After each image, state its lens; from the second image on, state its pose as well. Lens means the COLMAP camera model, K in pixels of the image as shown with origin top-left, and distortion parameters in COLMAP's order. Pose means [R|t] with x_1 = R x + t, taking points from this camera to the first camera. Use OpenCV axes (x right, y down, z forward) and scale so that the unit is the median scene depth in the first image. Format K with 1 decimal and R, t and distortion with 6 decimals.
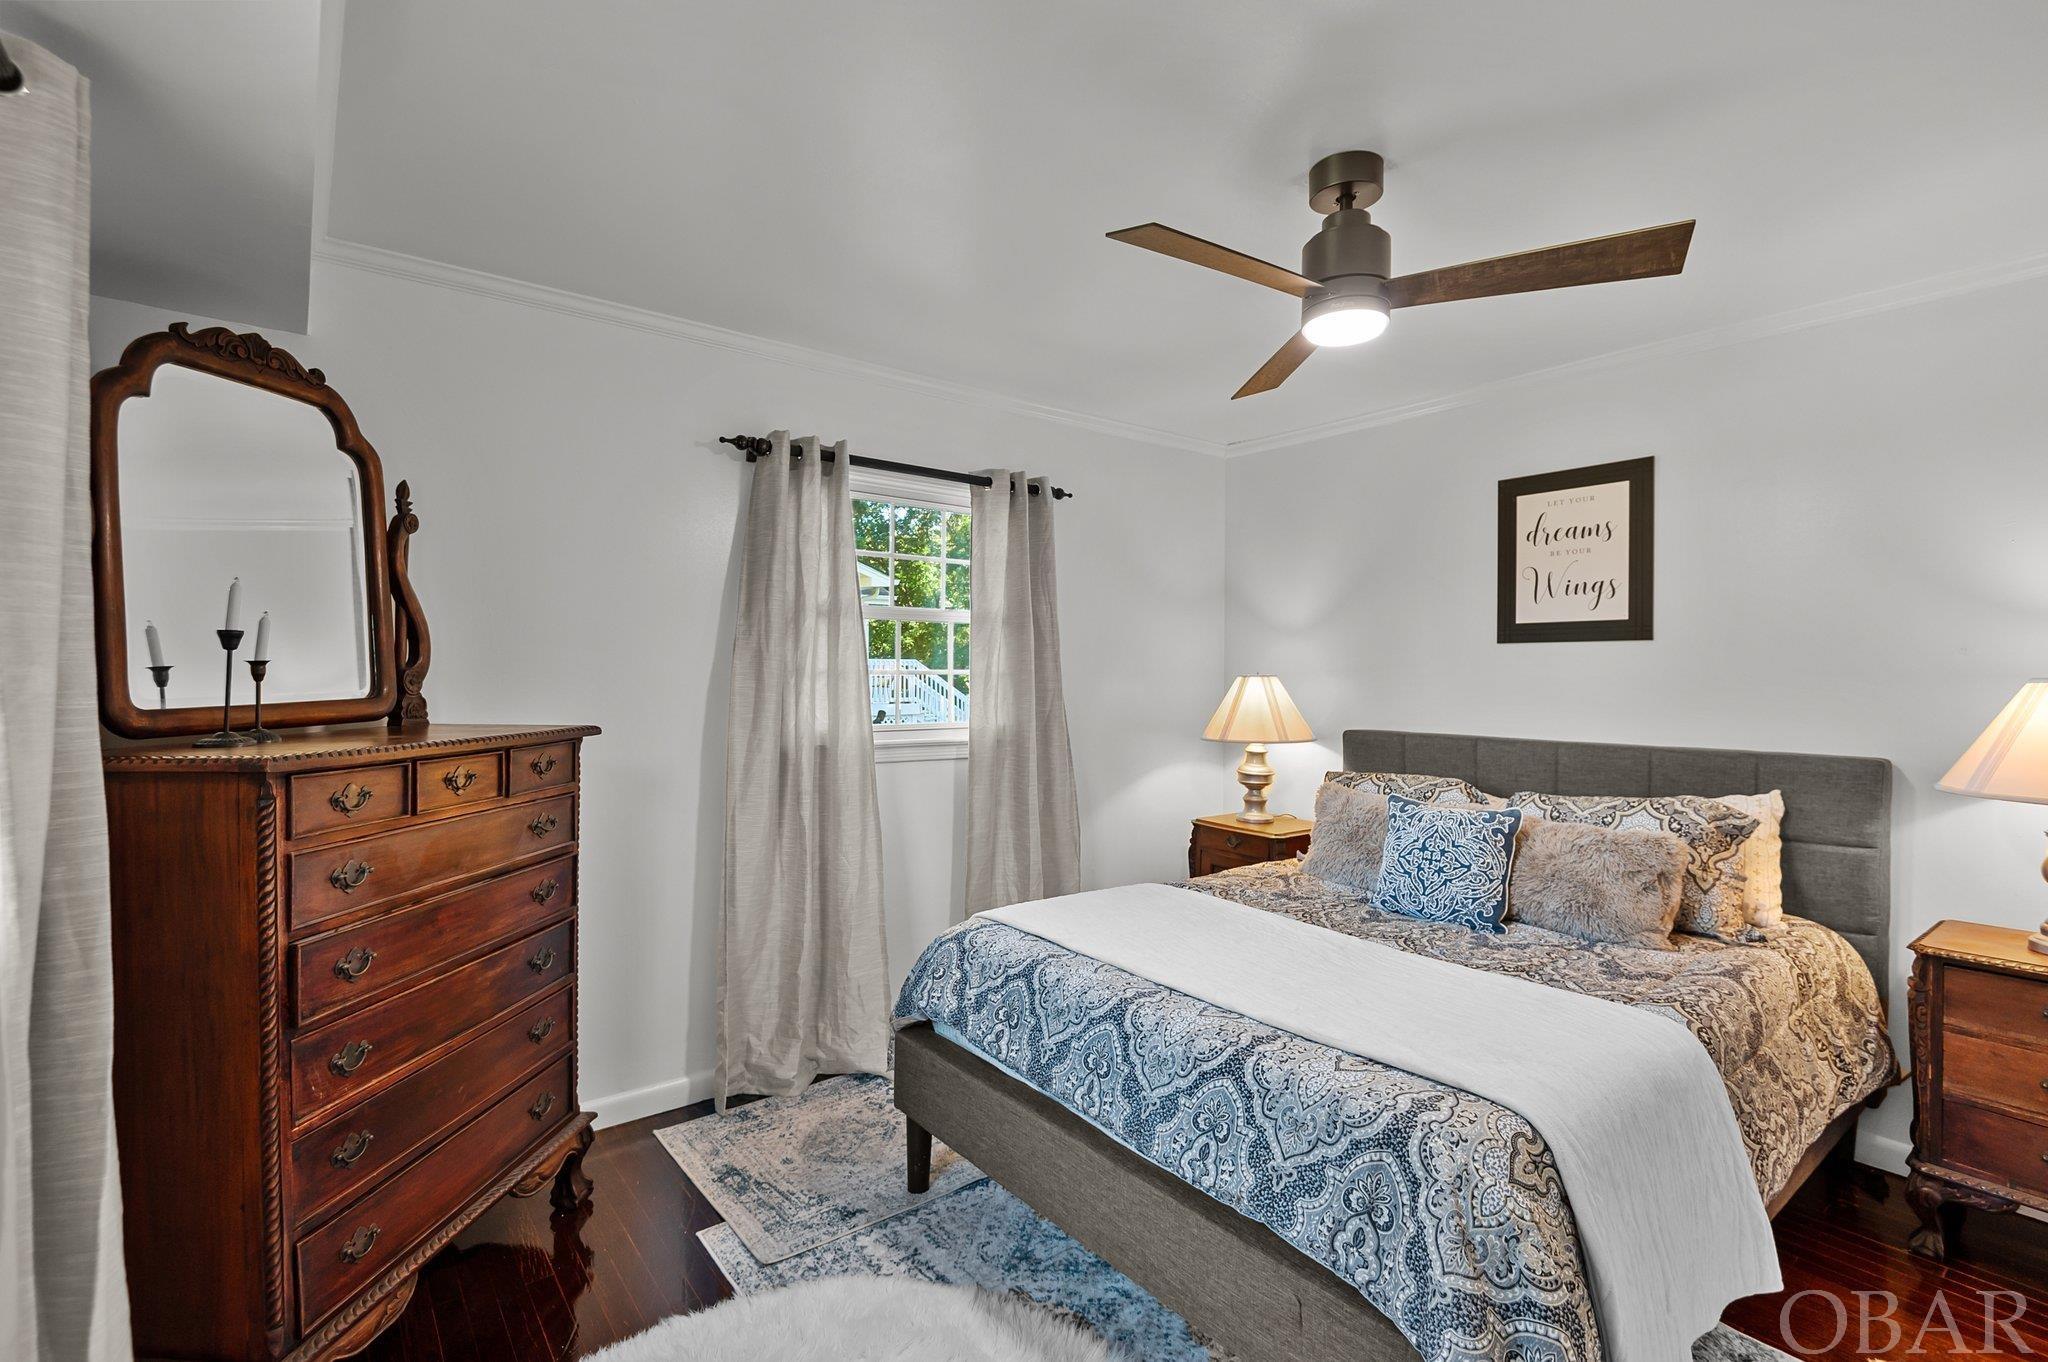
lens RADIAL K [[944.7, 0, 1014.4], [0, 944.7, 661.5], [0, 0, 1]] dist [0.021186, -0.015034]
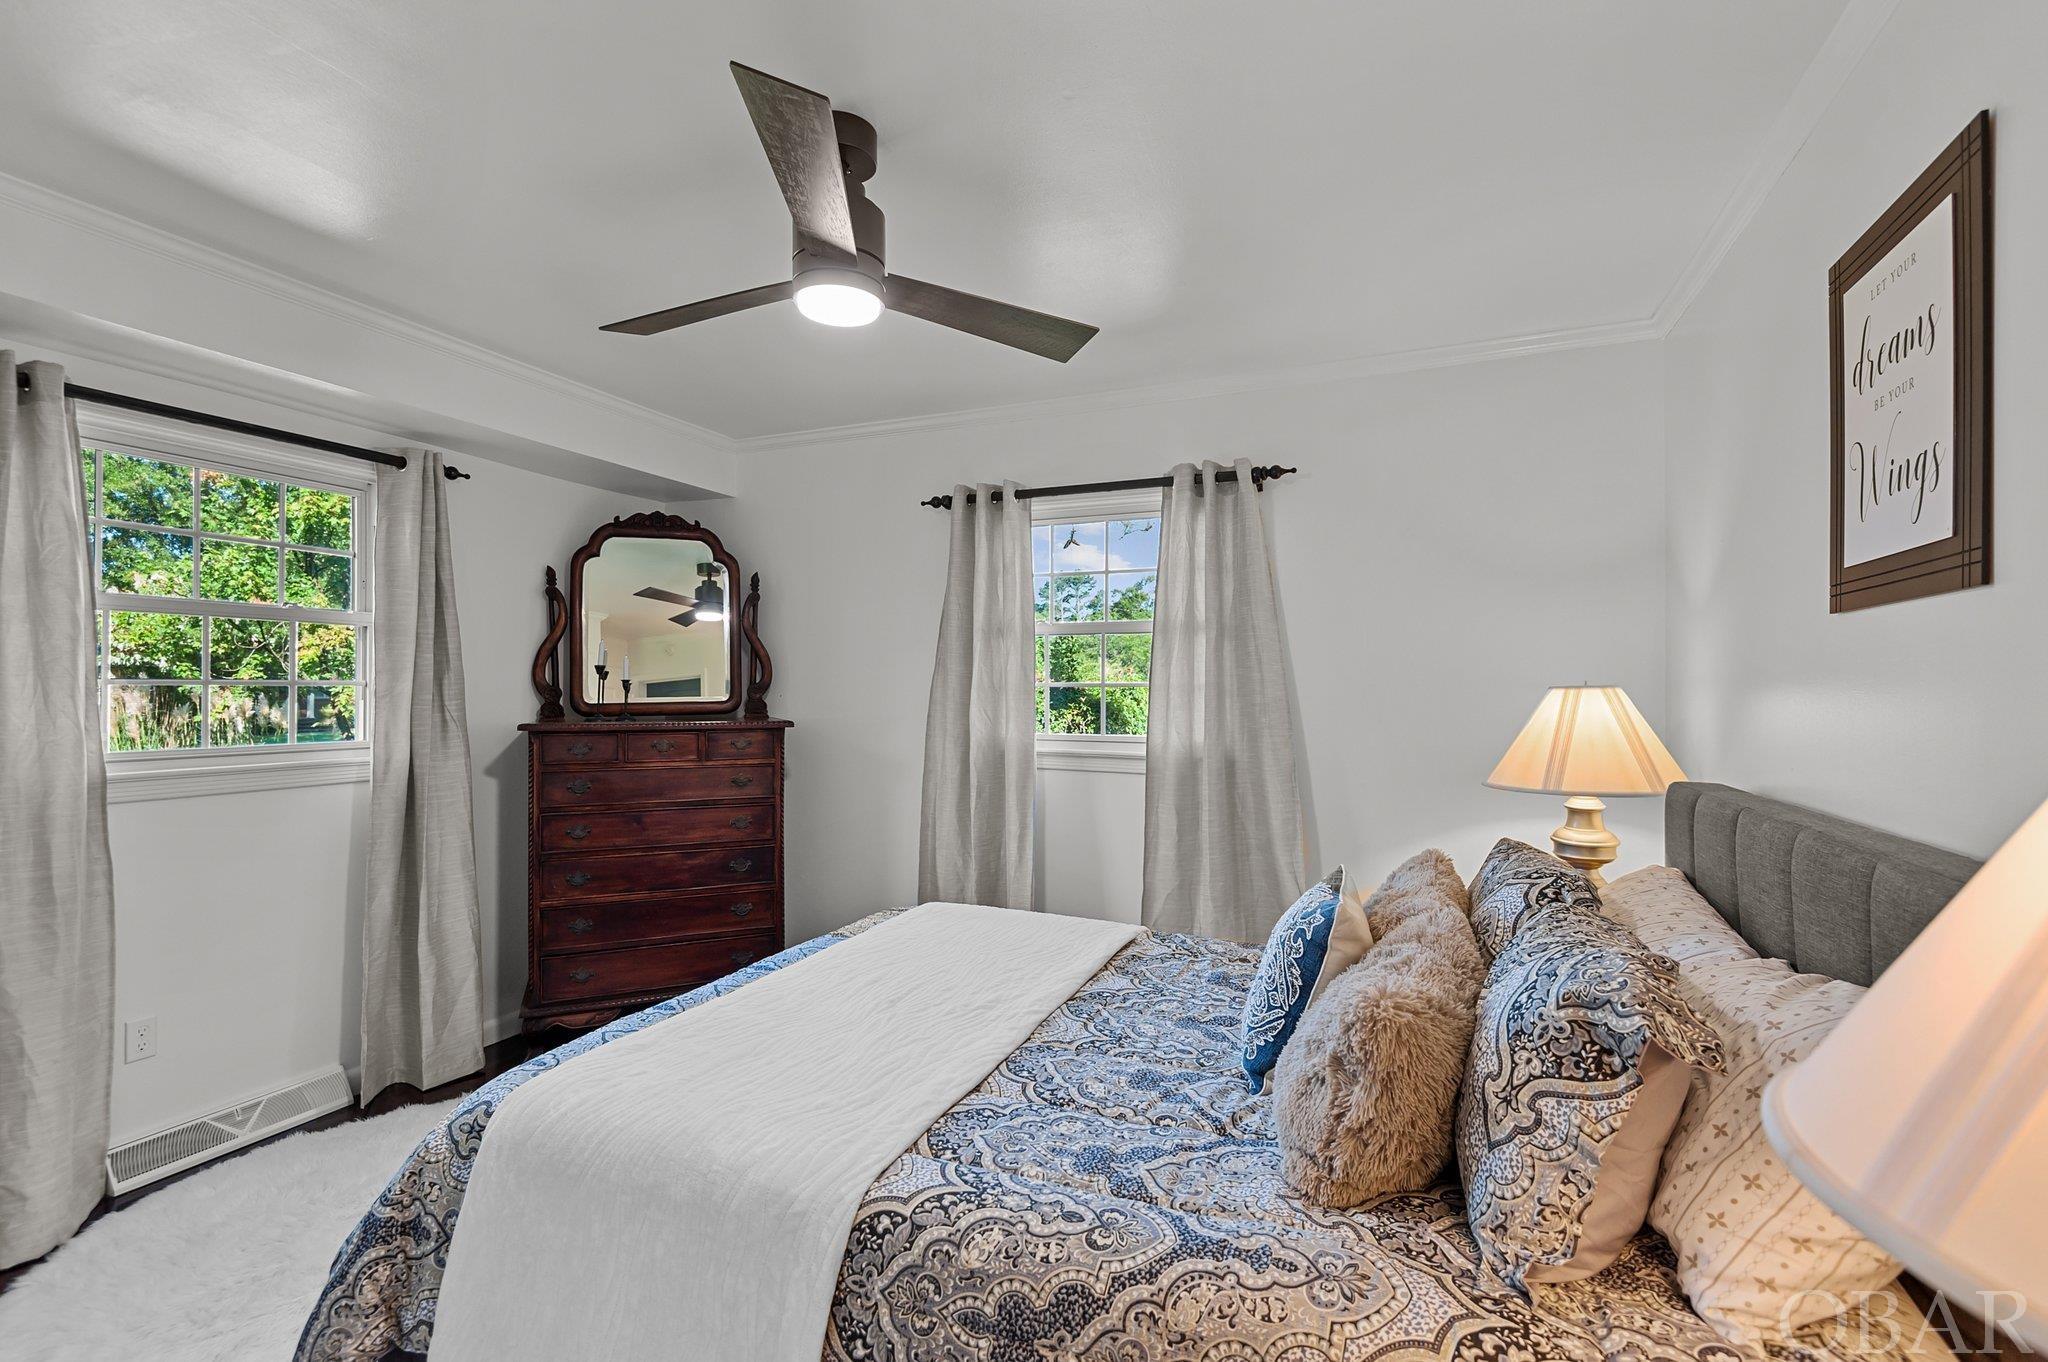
lens RADIAL K [[944.7, 0, 1012.0], [0, 944.7, 685.9], [0, 0, 1]] dist [0.021186, -0.015034]
pose [[0.481690, -0.008156, -0.876304, 0.996758], [0.009300, 0.999948, -0.004195, 0.020556], [0.876292, -0.006129, 0.481741, 0.568079]]
